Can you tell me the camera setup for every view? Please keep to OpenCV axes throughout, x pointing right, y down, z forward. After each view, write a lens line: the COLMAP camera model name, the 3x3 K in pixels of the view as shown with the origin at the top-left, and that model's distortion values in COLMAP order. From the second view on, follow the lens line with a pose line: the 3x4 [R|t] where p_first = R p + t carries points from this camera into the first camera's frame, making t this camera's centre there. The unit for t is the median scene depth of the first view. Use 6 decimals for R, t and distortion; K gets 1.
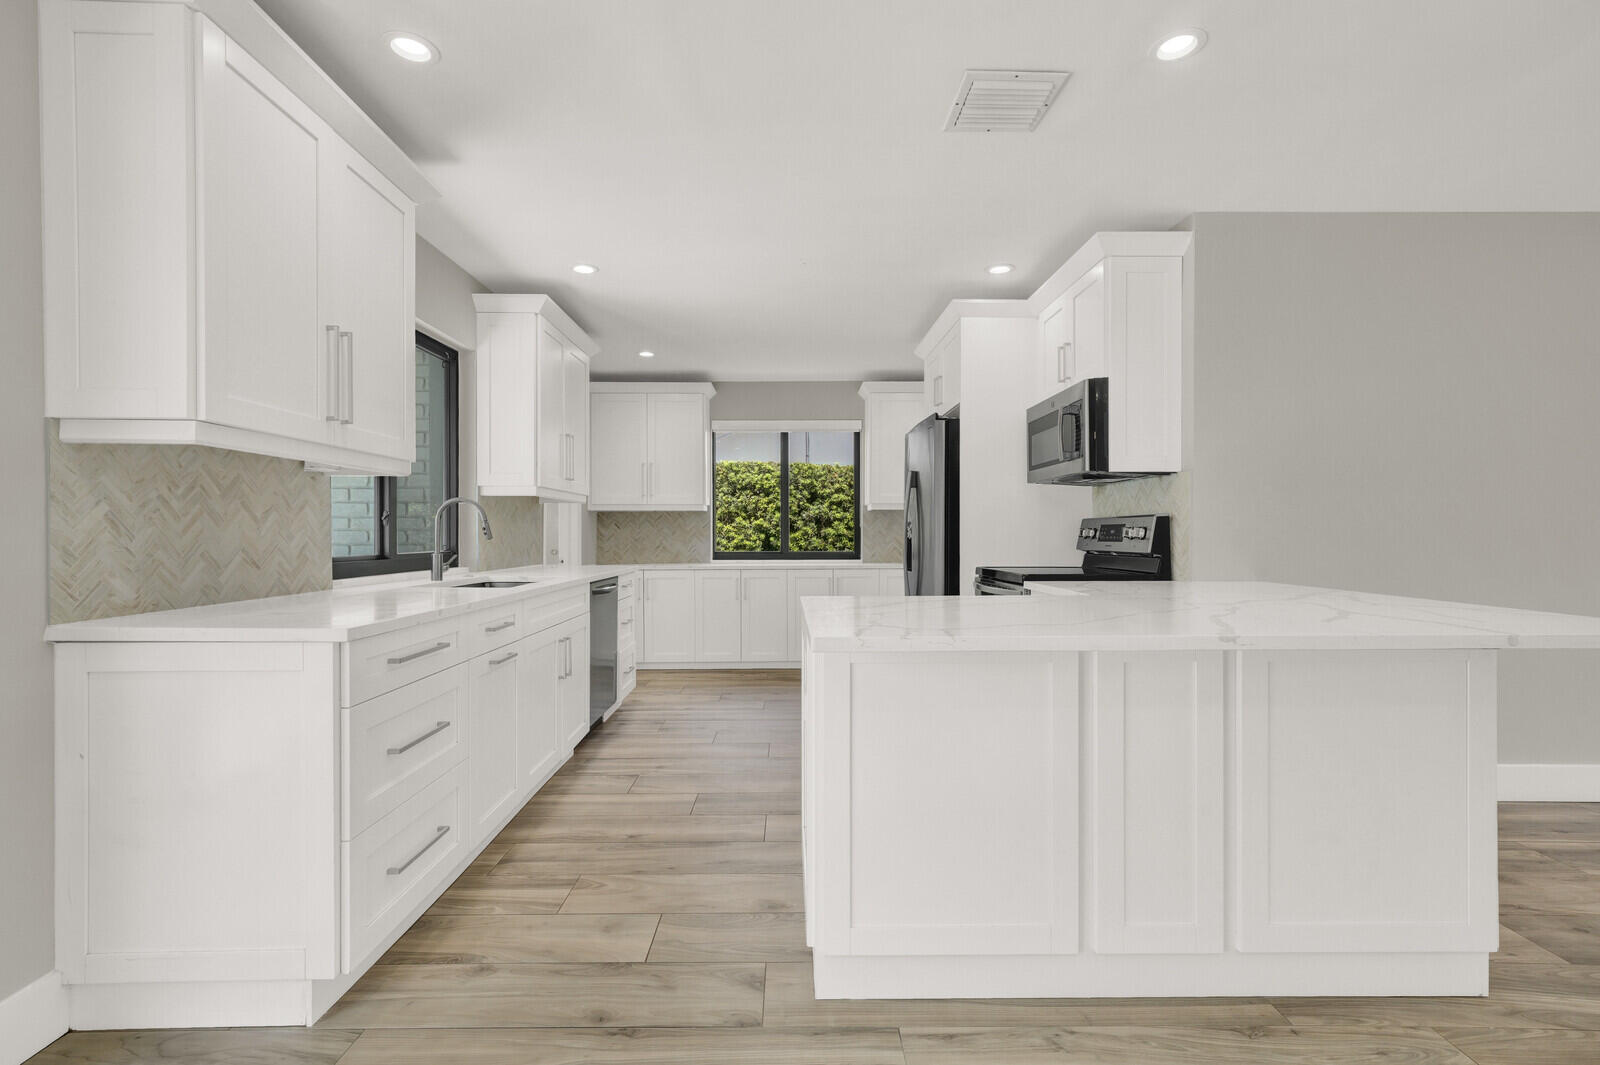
lens RADIAL K [[704.9, 0, 795.2], [0, 704.9, 535.0], [0, 0, 1]] dist [0.005251, 0.000451]
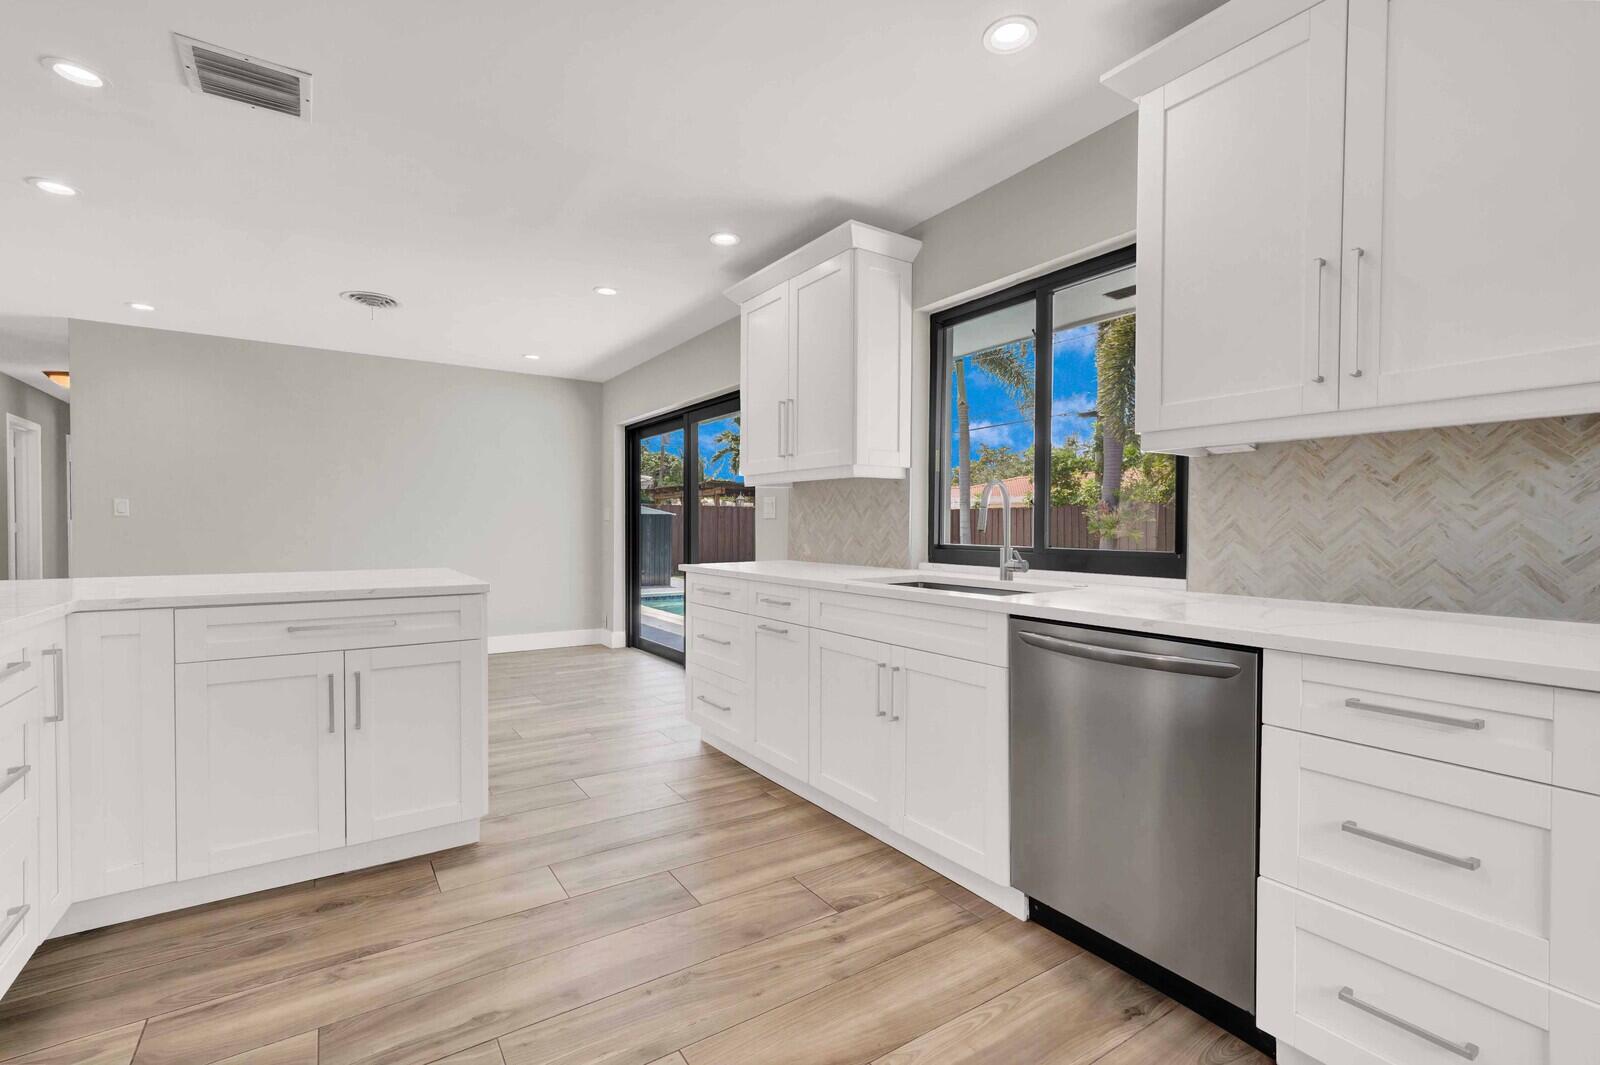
lens RADIAL K [[704.9, 0, 825.7], [0, 704.9, 534.6], [0, 0, 1]] dist [0.005251, 0.000451]
pose [[-0.813497, 0.007941, -0.581515, 0.133037], [-0.004583, 0.999788, 0.020065, -0.005899], [0.581552, 0.018988, -0.813288, 1.333854]]
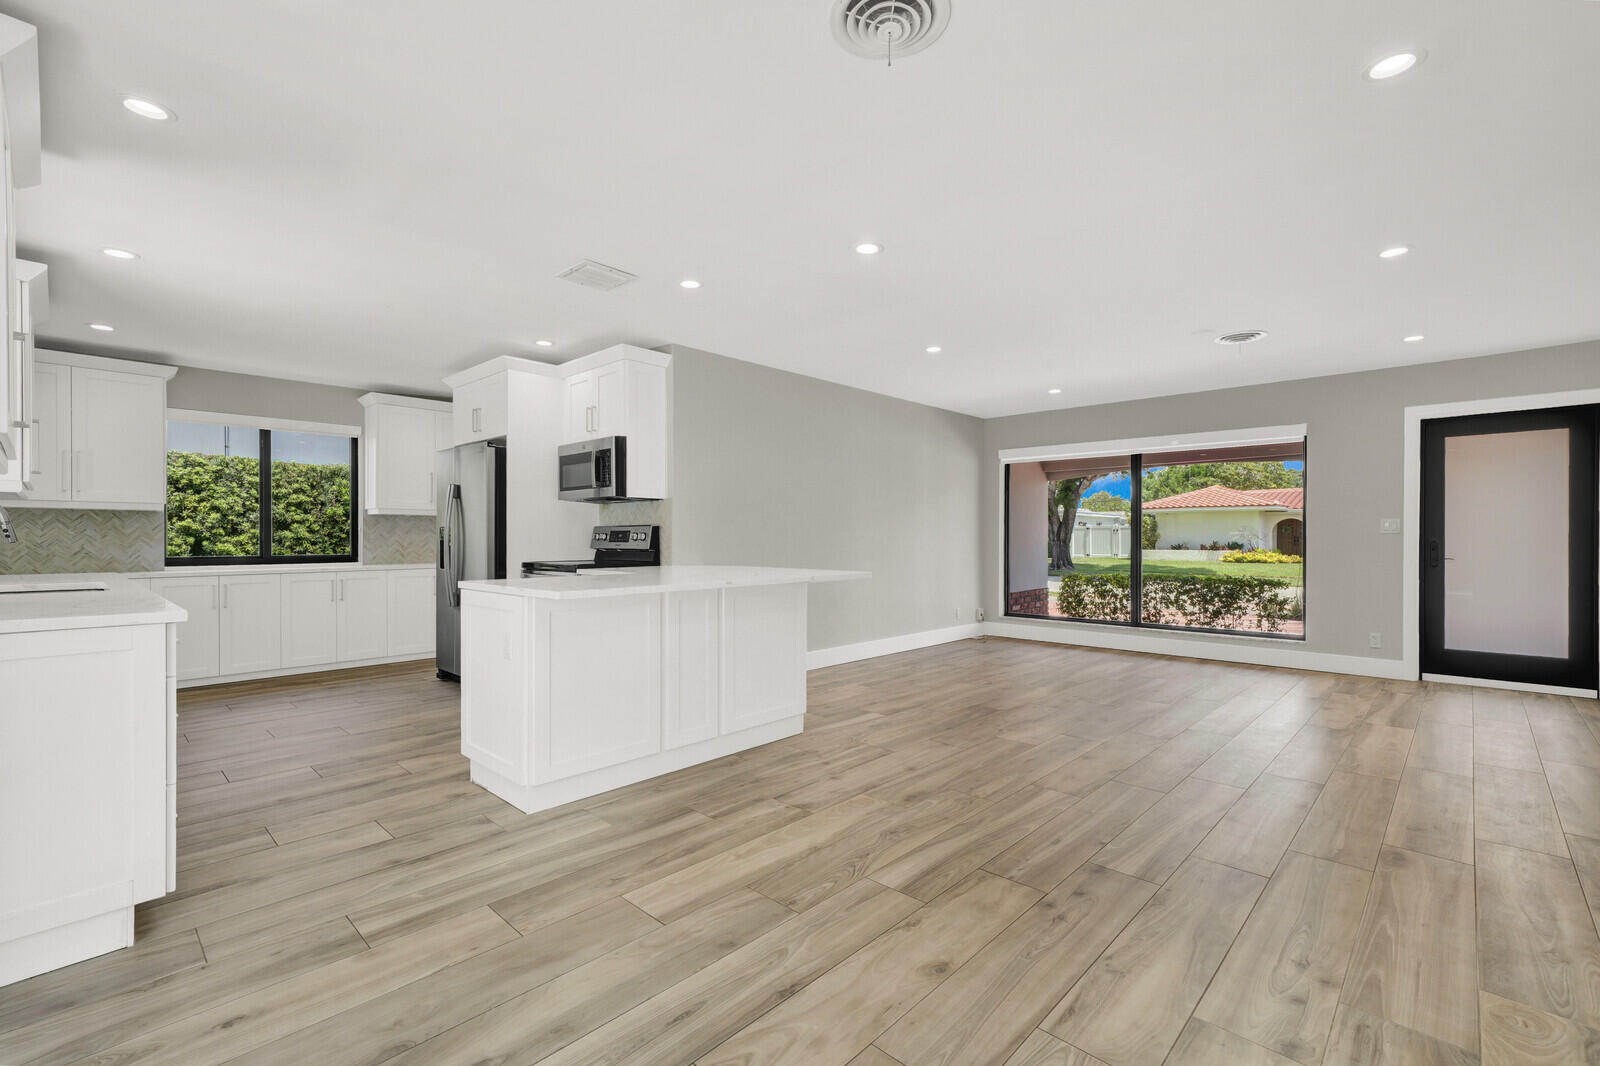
lens RADIAL K [[704.9, 0, 791.2], [0, 704.9, 534.2], [0, 0, 1]] dist [0.005251, 0.000451]
pose [[0.700370, 0.003318, 0.713772, -0.329904], [0.001018, 0.999984, -0.005647, 0.001191], [-0.713779, 0.004682, 0.700355, -0.279692]]
